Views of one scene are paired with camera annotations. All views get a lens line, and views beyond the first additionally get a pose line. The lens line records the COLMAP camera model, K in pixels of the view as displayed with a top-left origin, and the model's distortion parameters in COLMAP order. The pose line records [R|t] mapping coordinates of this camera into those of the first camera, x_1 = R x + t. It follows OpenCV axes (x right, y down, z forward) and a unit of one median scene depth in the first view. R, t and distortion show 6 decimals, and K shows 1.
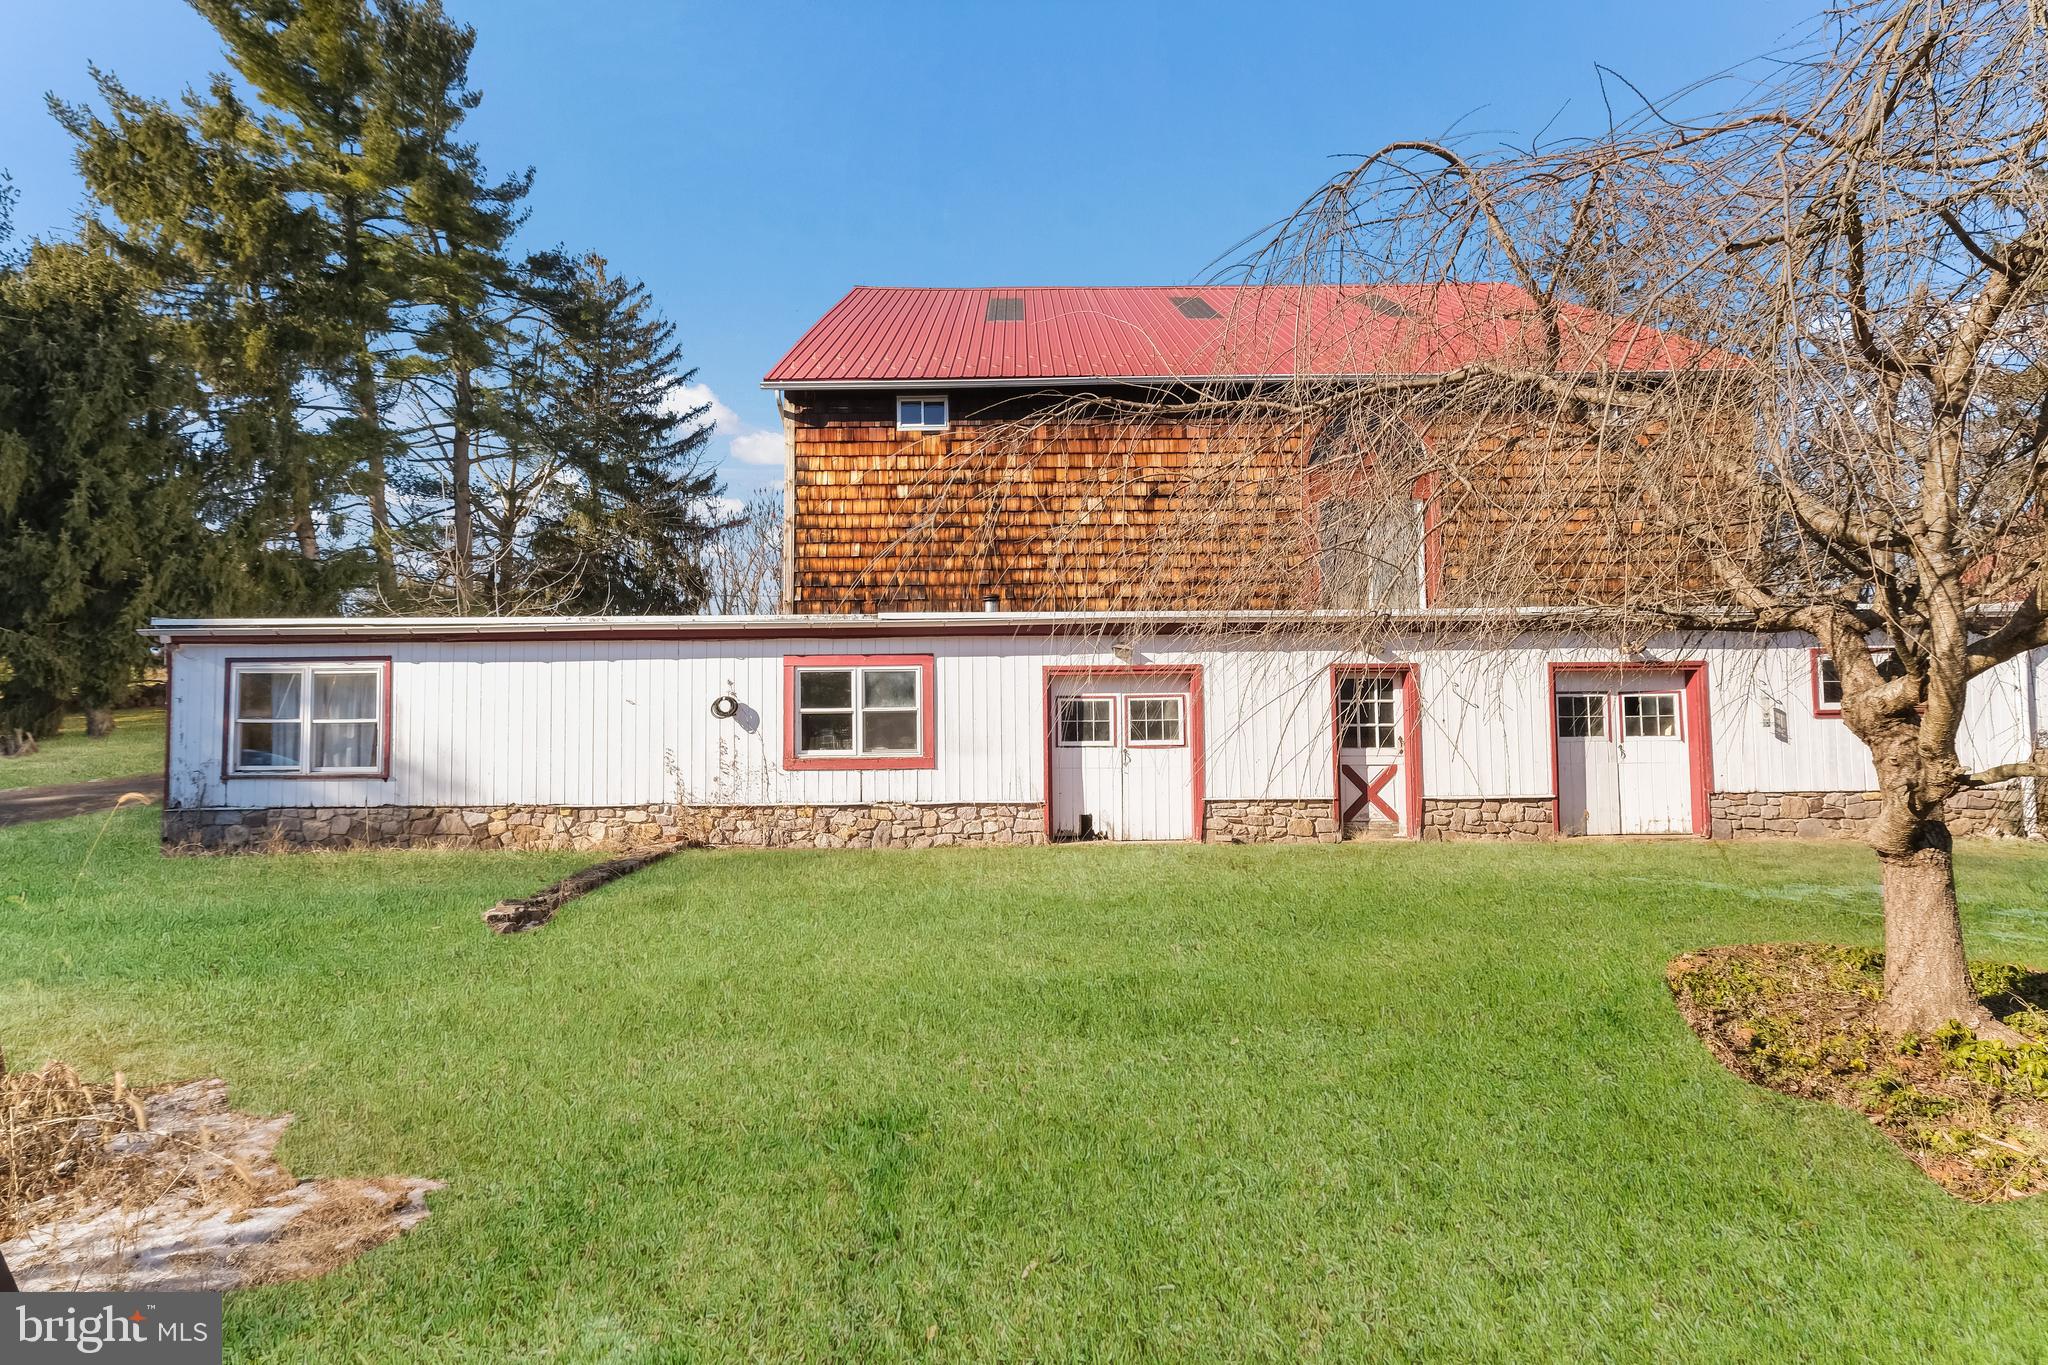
lens RADIAL K [[886.3, 0, 1018.1], [0, 886.3, 676.5], [0, 0, 1]] dist [0.000582, 0.000384]
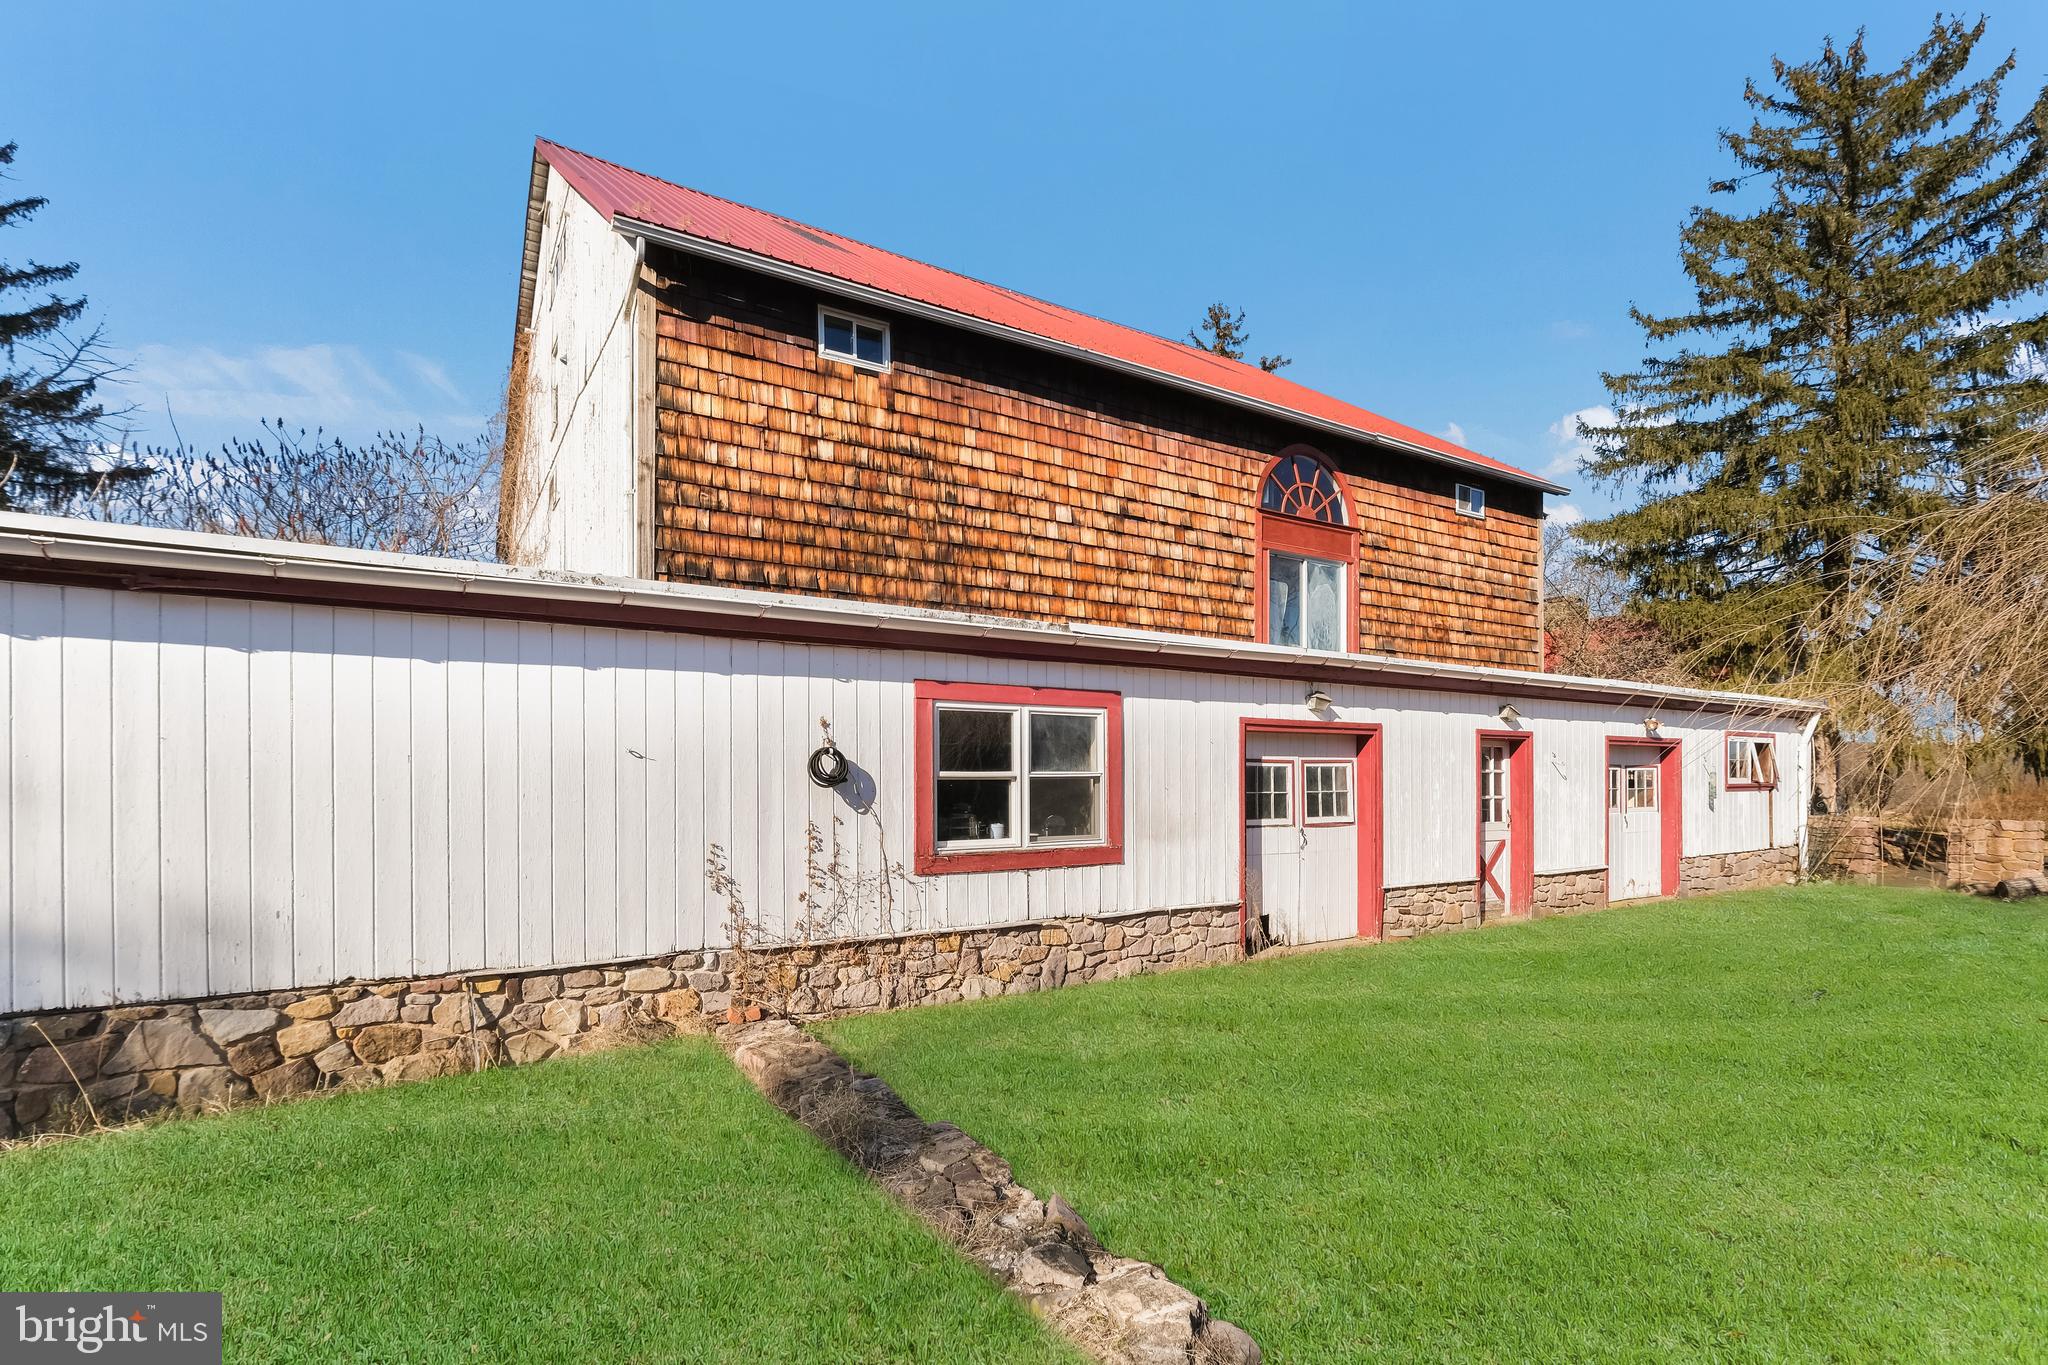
lens RADIAL K [[967.7, 0, 1023.8], [0, 967.7, 766.4], [0, 0, 1]] dist [0.001846, 0.000371]
pose [[0.842646, 0.015431, 0.538247, -0.543499], [-0.025578, 0.999608, 0.011386, 0.023689], [-0.537861, -0.023362, 0.842710, 0.413762]]
